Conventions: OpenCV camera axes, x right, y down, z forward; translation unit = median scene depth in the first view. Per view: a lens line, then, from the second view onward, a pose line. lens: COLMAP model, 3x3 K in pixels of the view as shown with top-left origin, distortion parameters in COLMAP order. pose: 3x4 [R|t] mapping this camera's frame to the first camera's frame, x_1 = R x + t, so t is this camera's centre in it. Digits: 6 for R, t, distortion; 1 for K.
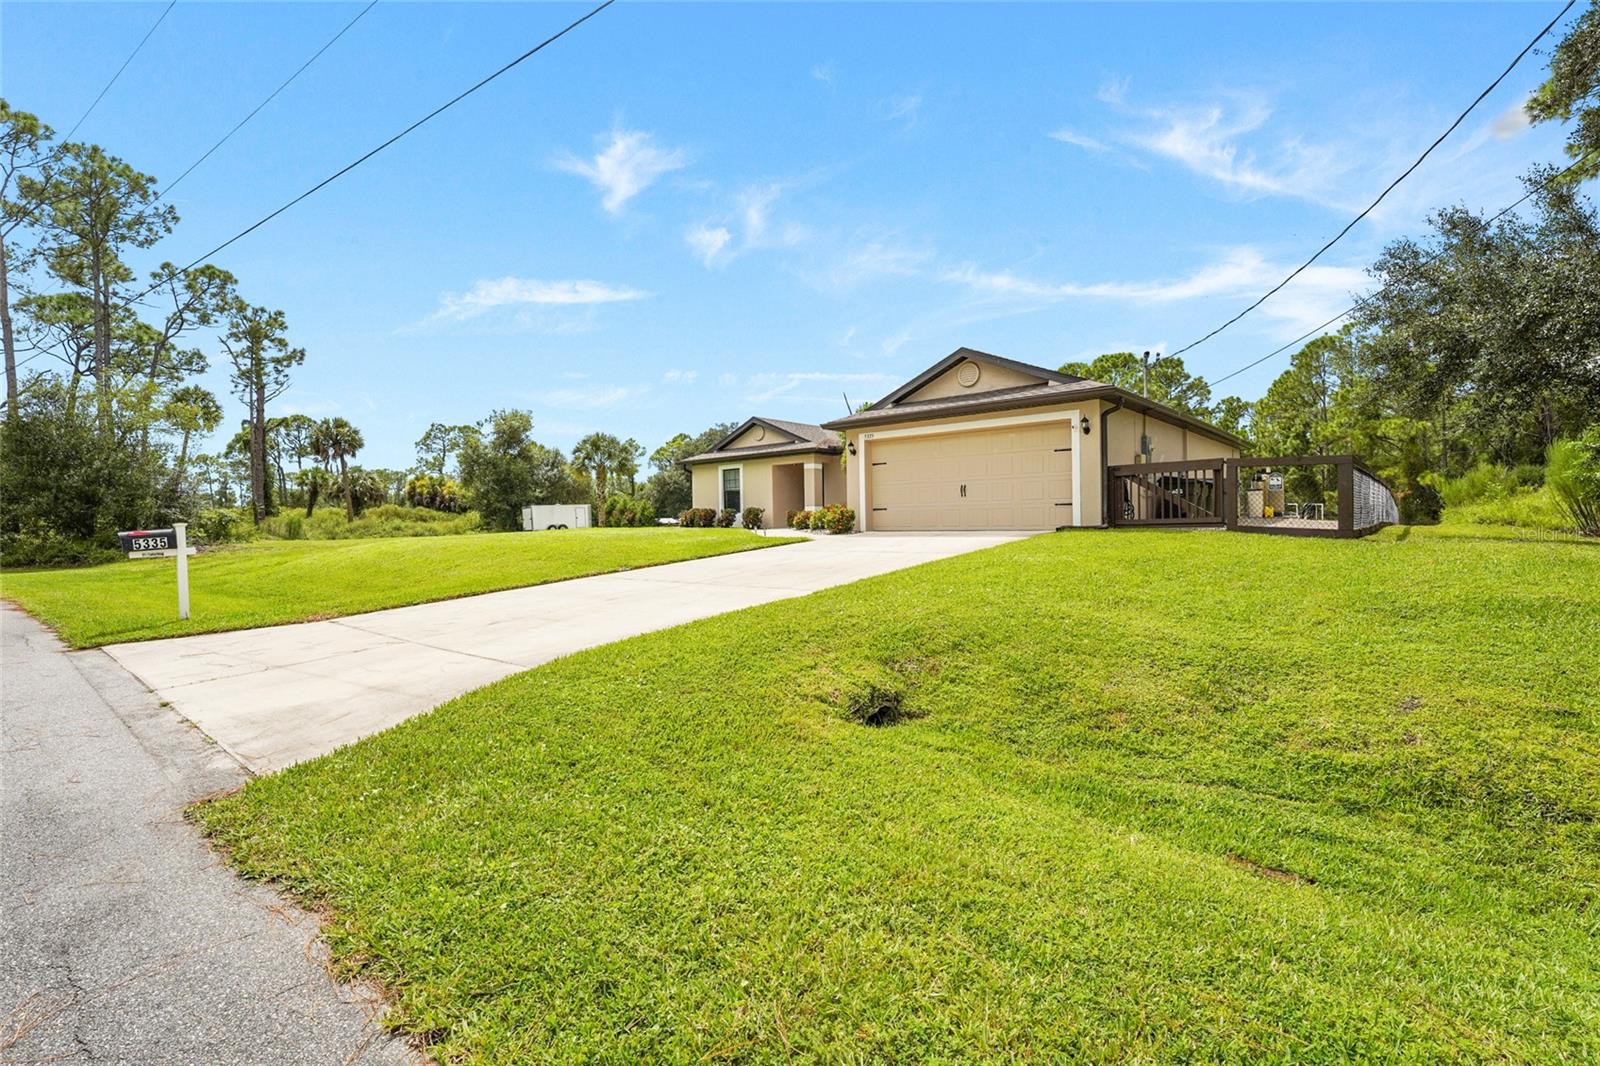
lens RADIAL K [[720.4, 0, 803.0], [0, 720.4, 533.2], [0, 0, 1]] dist [-0.001810, 0.000024]
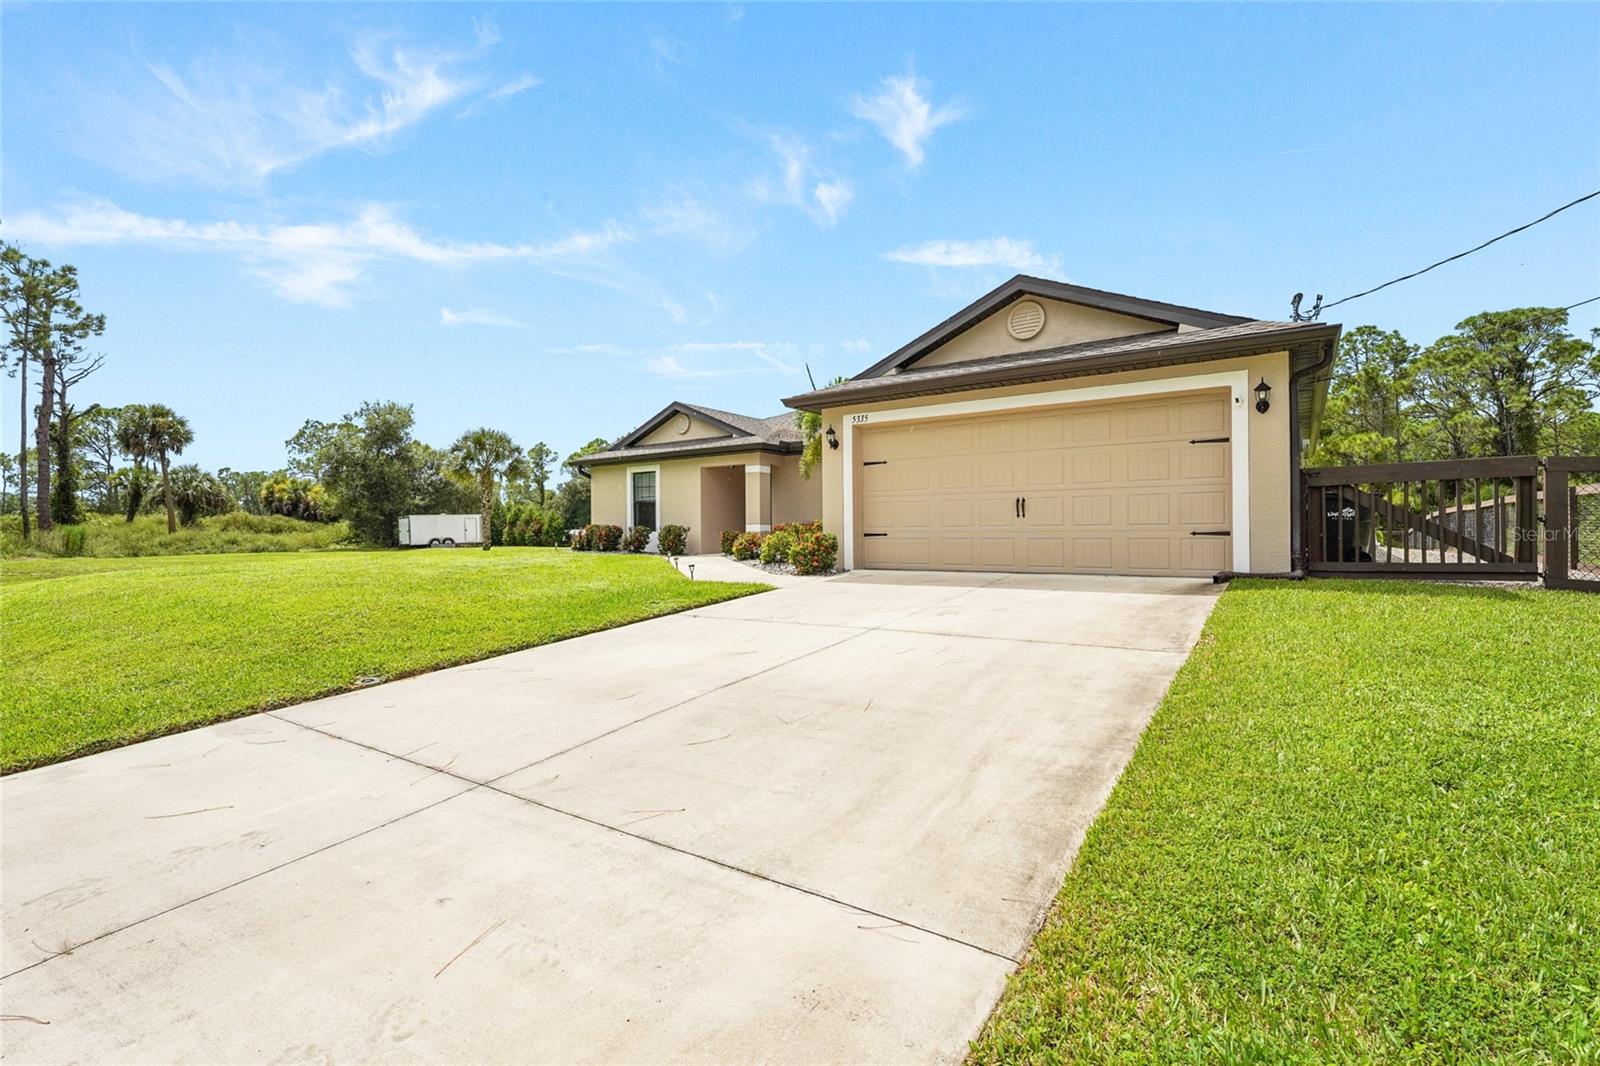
lens RADIAL K [[720.4, 0, 803.0], [0, 720.4, 533.2], [0, 0, 1]] dist [-0.001810, 0.000024]
pose [[0.994266, 0.008116, 0.106628, -0.009635], [-0.006488, 0.999857, -0.015613, -0.009615], [-0.106740, 0.014832, 0.994176, 0.149917]]
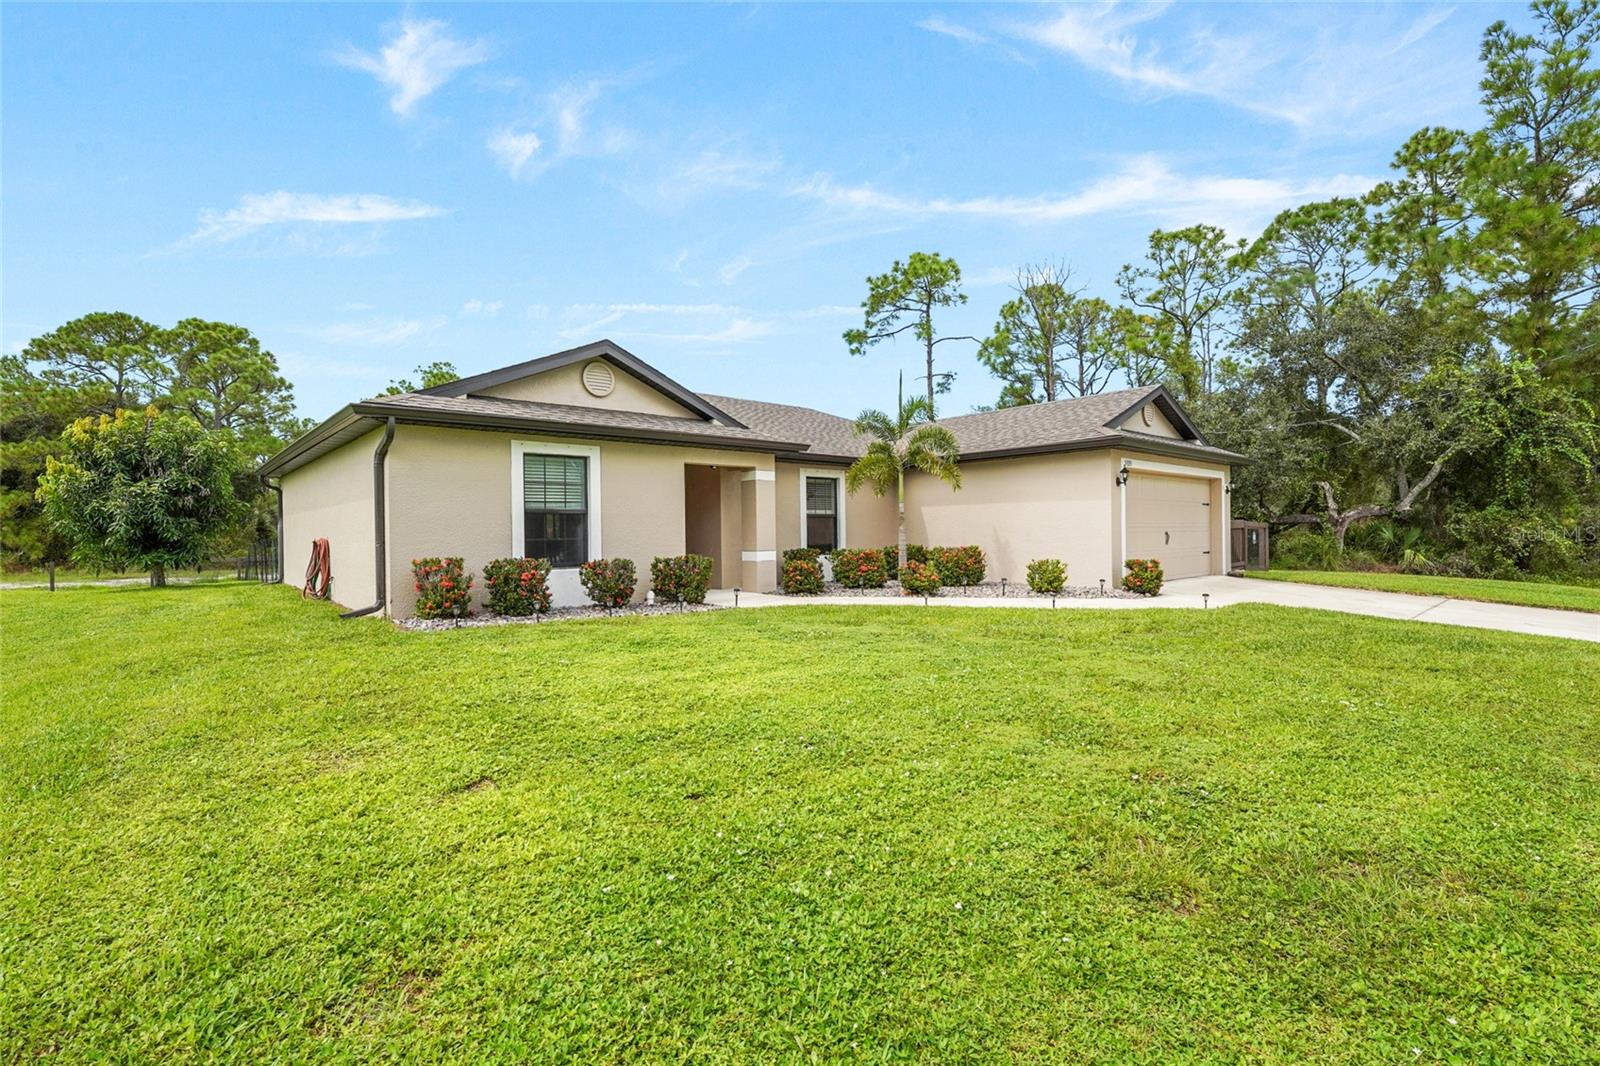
lens RADIAL K [[720.4, 0, 803.0], [0, 720.4, 533.2], [0, 0, 1]] dist [-0.001810, 0.000024]
pose [[0.131016, 0.011757, 0.991311, -0.276183], [0.024215, 0.999593, -0.015056, -0.022864], [-0.991085, 0.025977, 0.130678, 0.488994]]
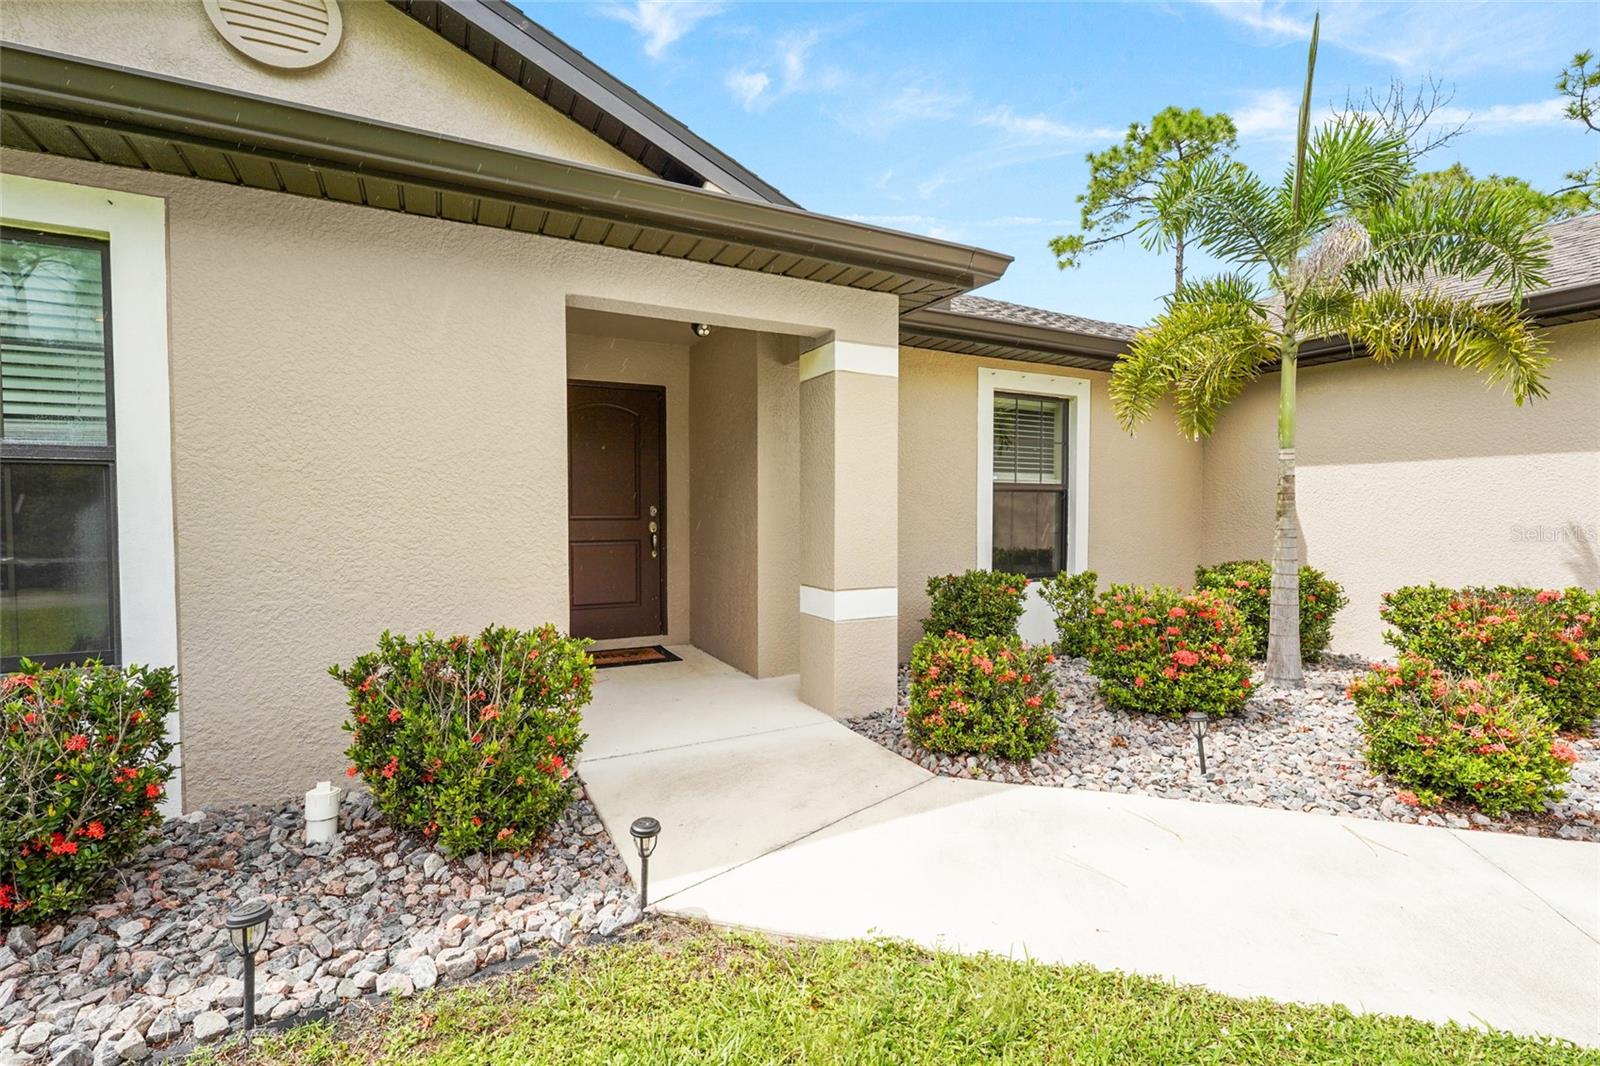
lens RADIAL K [[720.4, 0, 803.0], [0, 720.4, 533.2], [0, 0, 1]] dist [-0.001810, 0.000024]
pose [[0.371128, -0.014394, 0.928470, -0.085959], [0.005458, 0.999896, 0.013319, -0.029205], [-0.928566, 0.000125, 0.371168, 0.513445]]
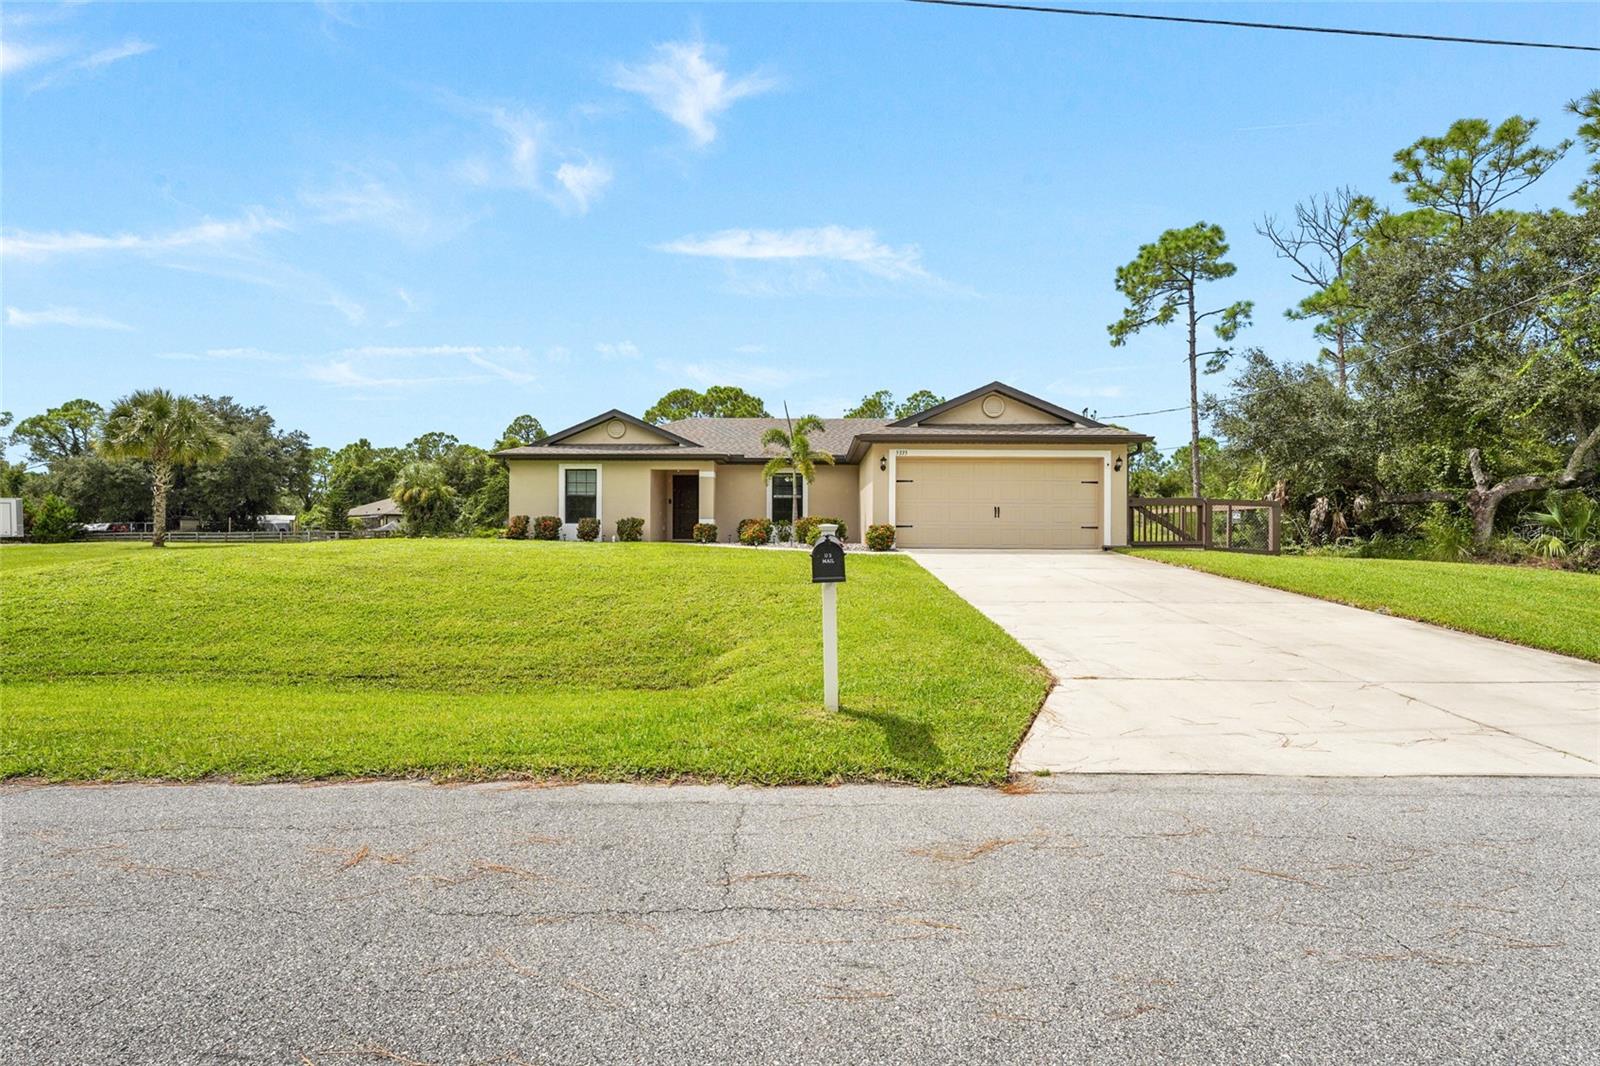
lens RADIAL K [[720.4, 0, 803.0], [0, 720.4, 533.2], [0, 0, 1]] dist [-0.001810, 0.000024]
pose [[0.764109, 0.022023, 0.644711, -0.257088], [-0.007260, 0.999647, -0.025544, 0.001164], [-0.645046, 0.014838, 0.763999, 0.129508]]
